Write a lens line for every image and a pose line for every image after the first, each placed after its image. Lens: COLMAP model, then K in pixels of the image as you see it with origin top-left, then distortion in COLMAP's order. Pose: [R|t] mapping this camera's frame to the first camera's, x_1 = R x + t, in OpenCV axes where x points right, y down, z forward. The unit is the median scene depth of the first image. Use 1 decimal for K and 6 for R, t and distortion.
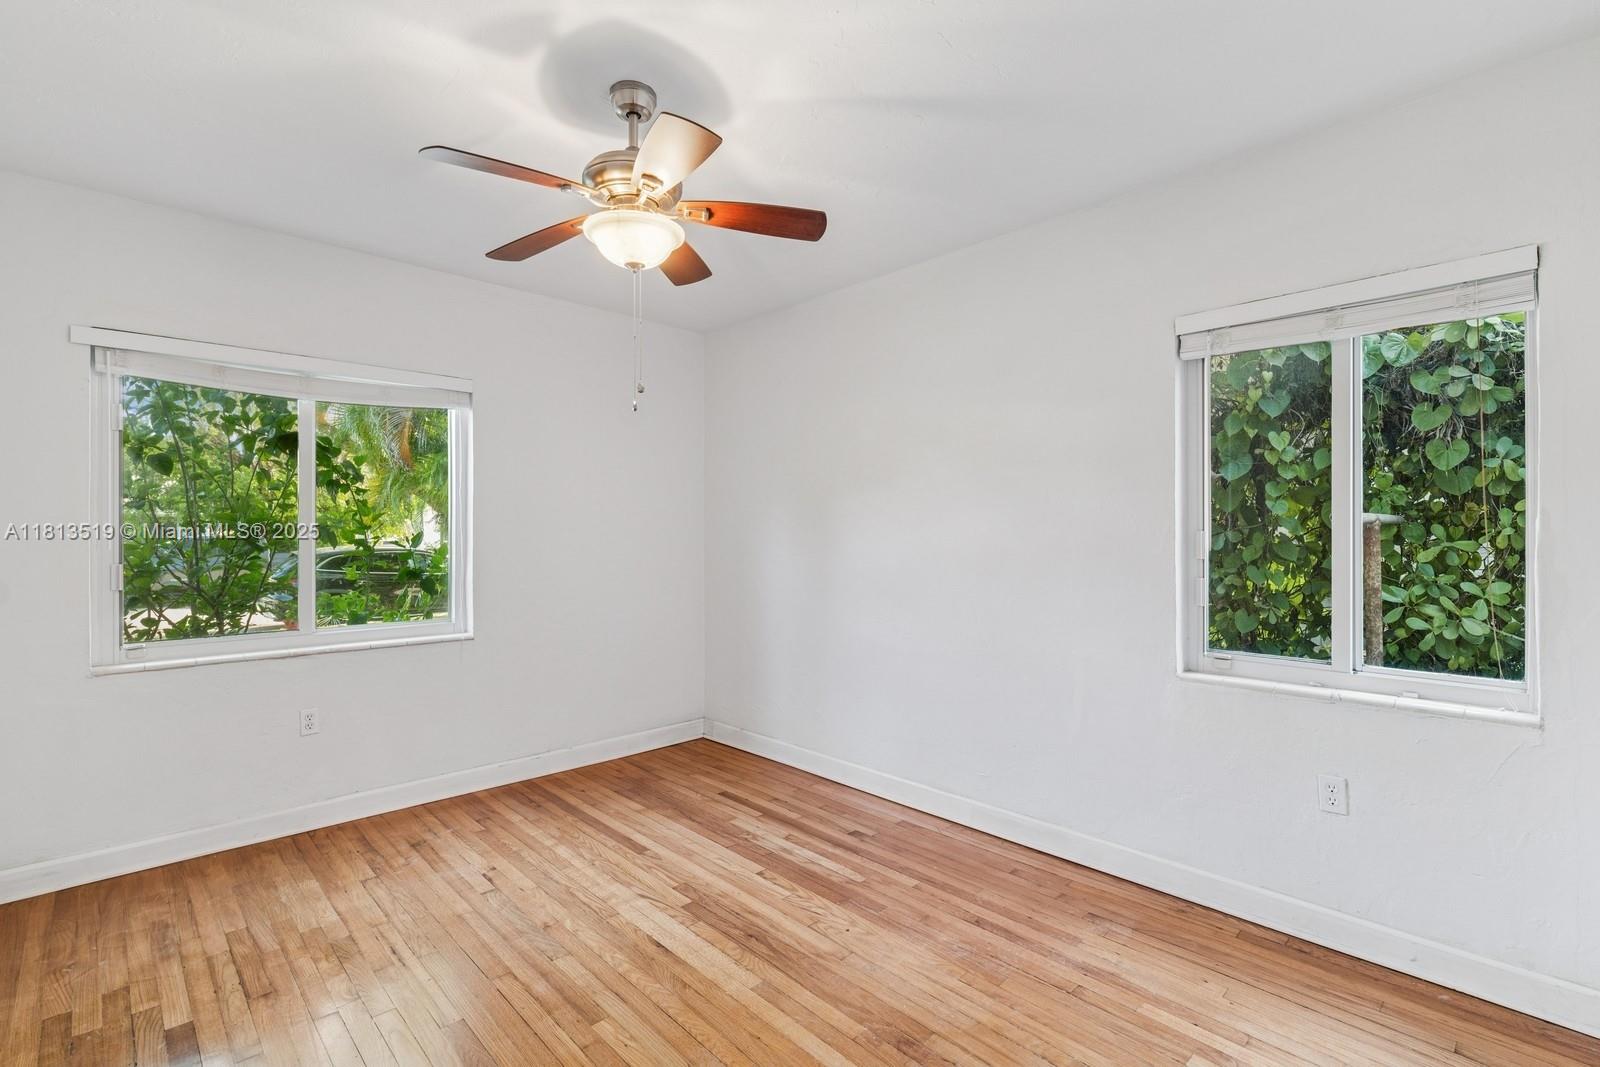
lens RADIAL K [[737.0, 0, 806.5], [0, 737.0, 534.2], [0, 0, 1]] dist [0.001271, -0.000230]
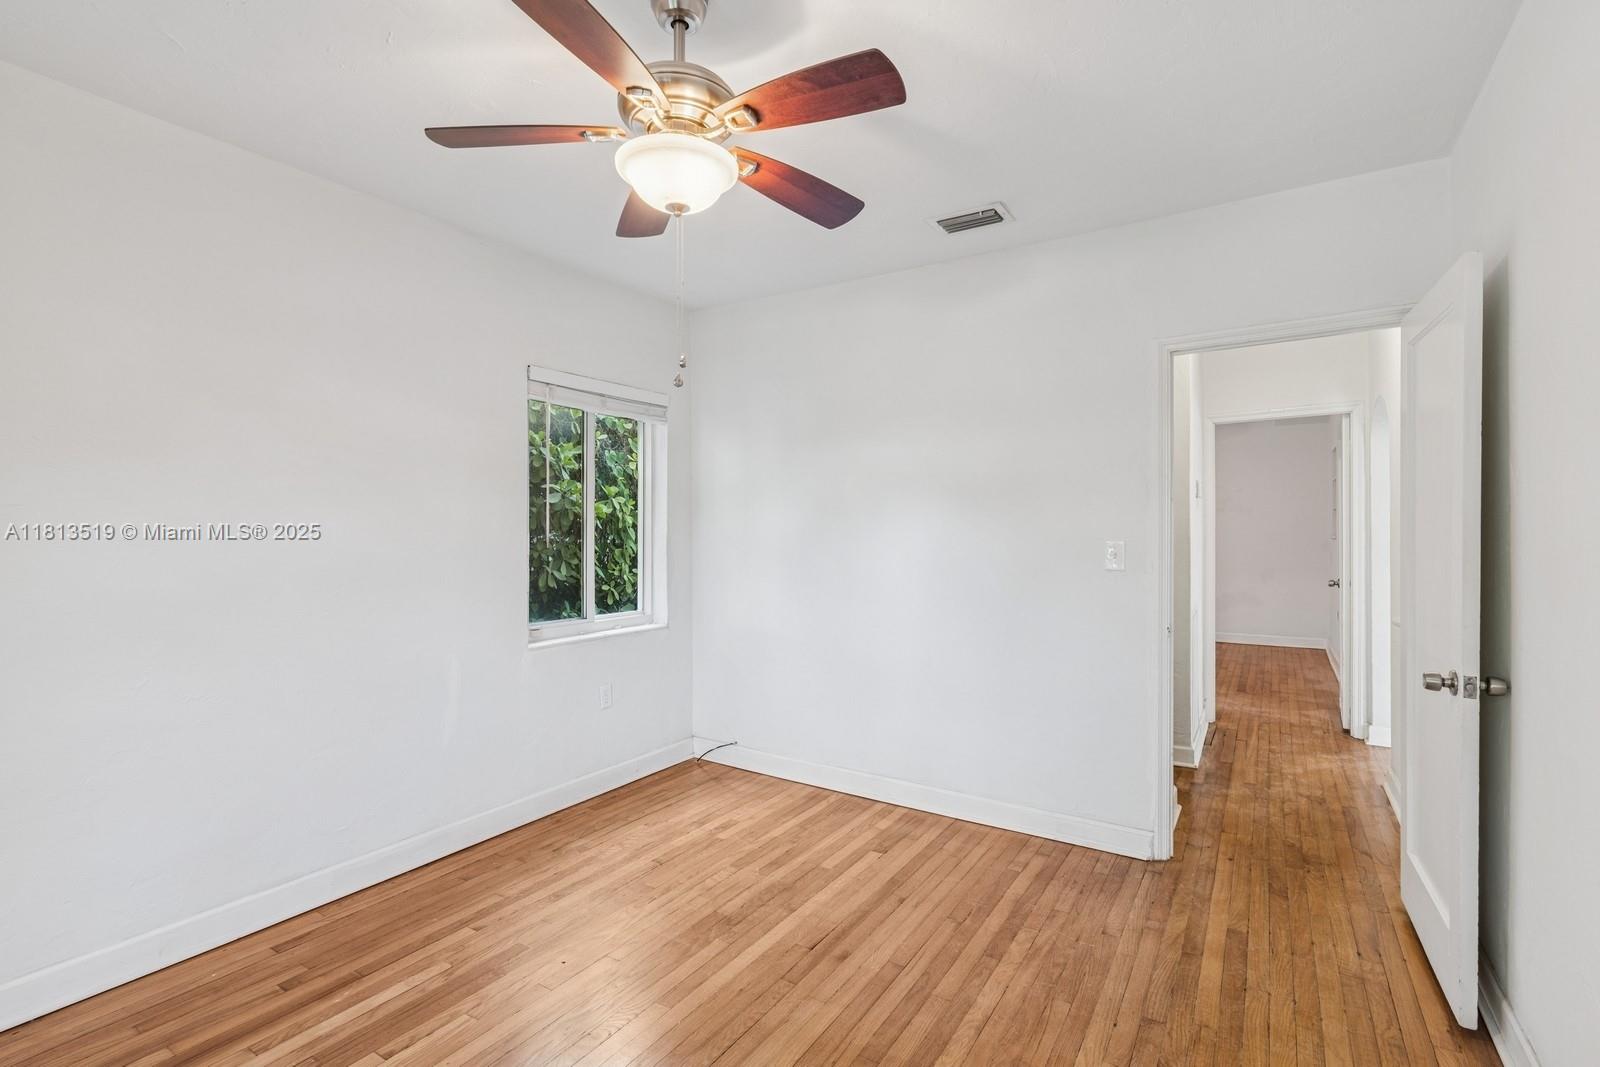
lens RADIAL K [[737.0, 0, 806.5], [0, 737.0, 534.2], [0, 0, 1]] dist [0.001271, -0.000230]
pose [[-0.242314, -0.002355, 0.970195, -0.810077], [0.005723, 0.999976, 0.003857, -0.005124], [-0.970181, 0.006487, -0.242295, 0.813710]]
